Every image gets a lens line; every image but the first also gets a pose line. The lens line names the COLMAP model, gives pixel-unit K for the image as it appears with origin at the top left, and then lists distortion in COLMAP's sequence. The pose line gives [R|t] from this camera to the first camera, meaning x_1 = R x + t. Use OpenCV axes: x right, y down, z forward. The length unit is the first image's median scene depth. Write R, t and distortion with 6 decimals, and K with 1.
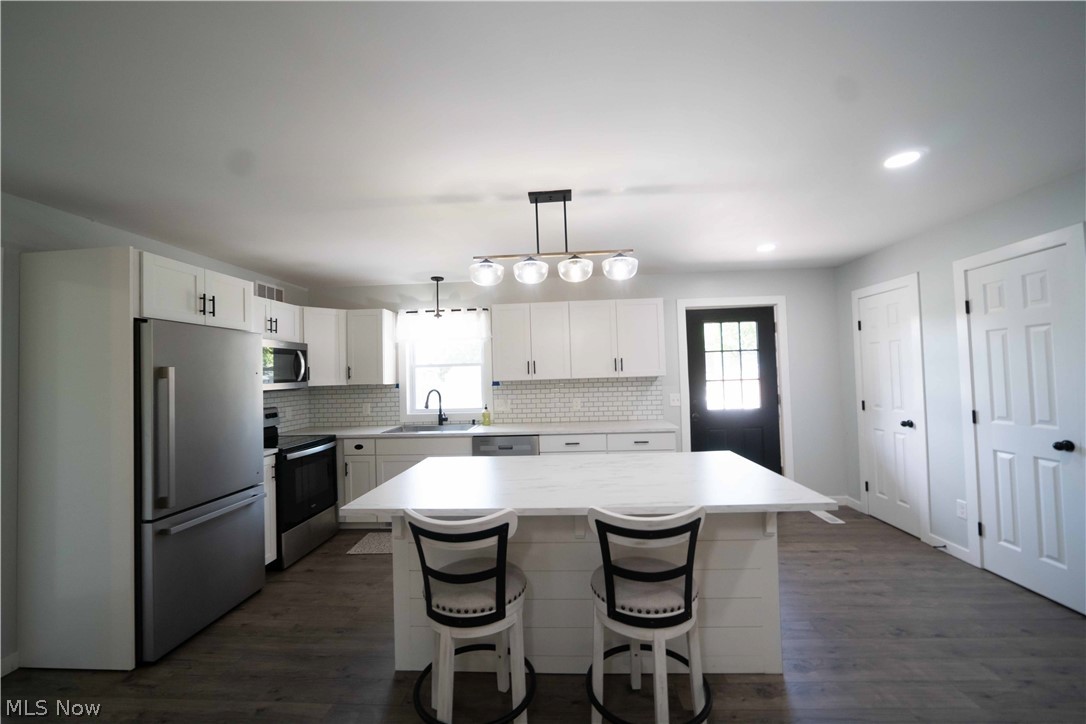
lens RADIAL K [[432.6, 0, 543.0], [0, 432.6, 362.0], [0, 0, 1]] dist [-0.000186, -0.000010]
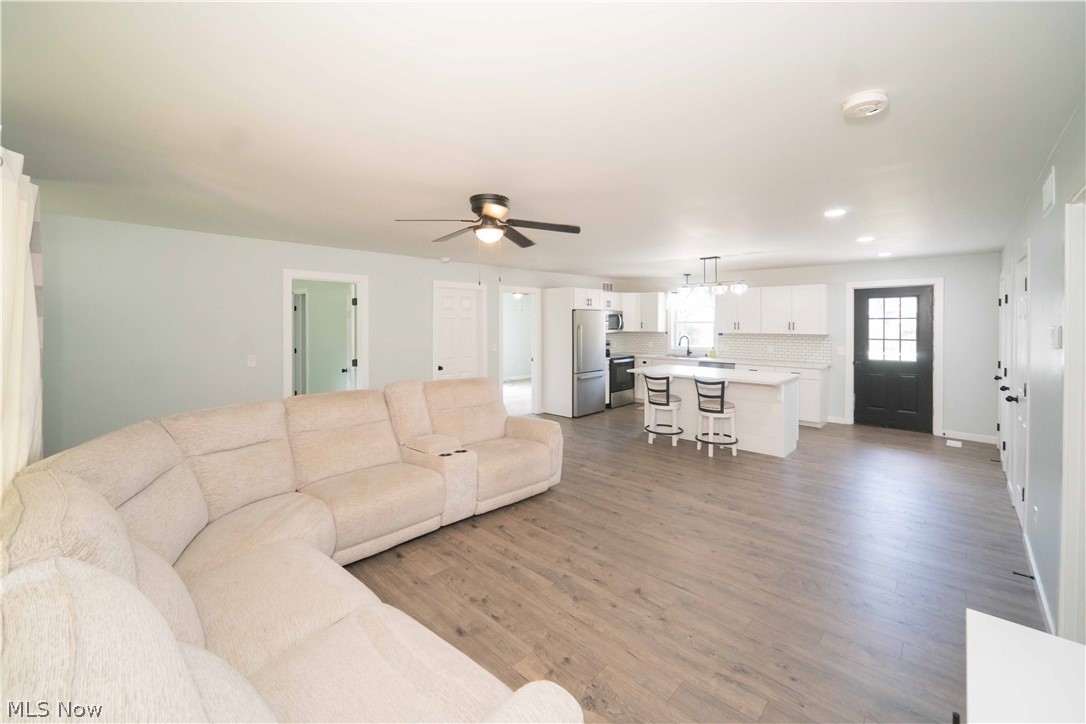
lens RADIAL K [[447.9, 0, 539.6], [0, 447.9, 332.7], [0, 0, 1]] dist [-0.038501, -0.000005]
pose [[0.766391, 0.044283, -0.640846, 0.549267], [-0.000909, 0.997695, 0.067855, -0.086907], [0.642373, -0.051421, 0.764665, -0.936249]]
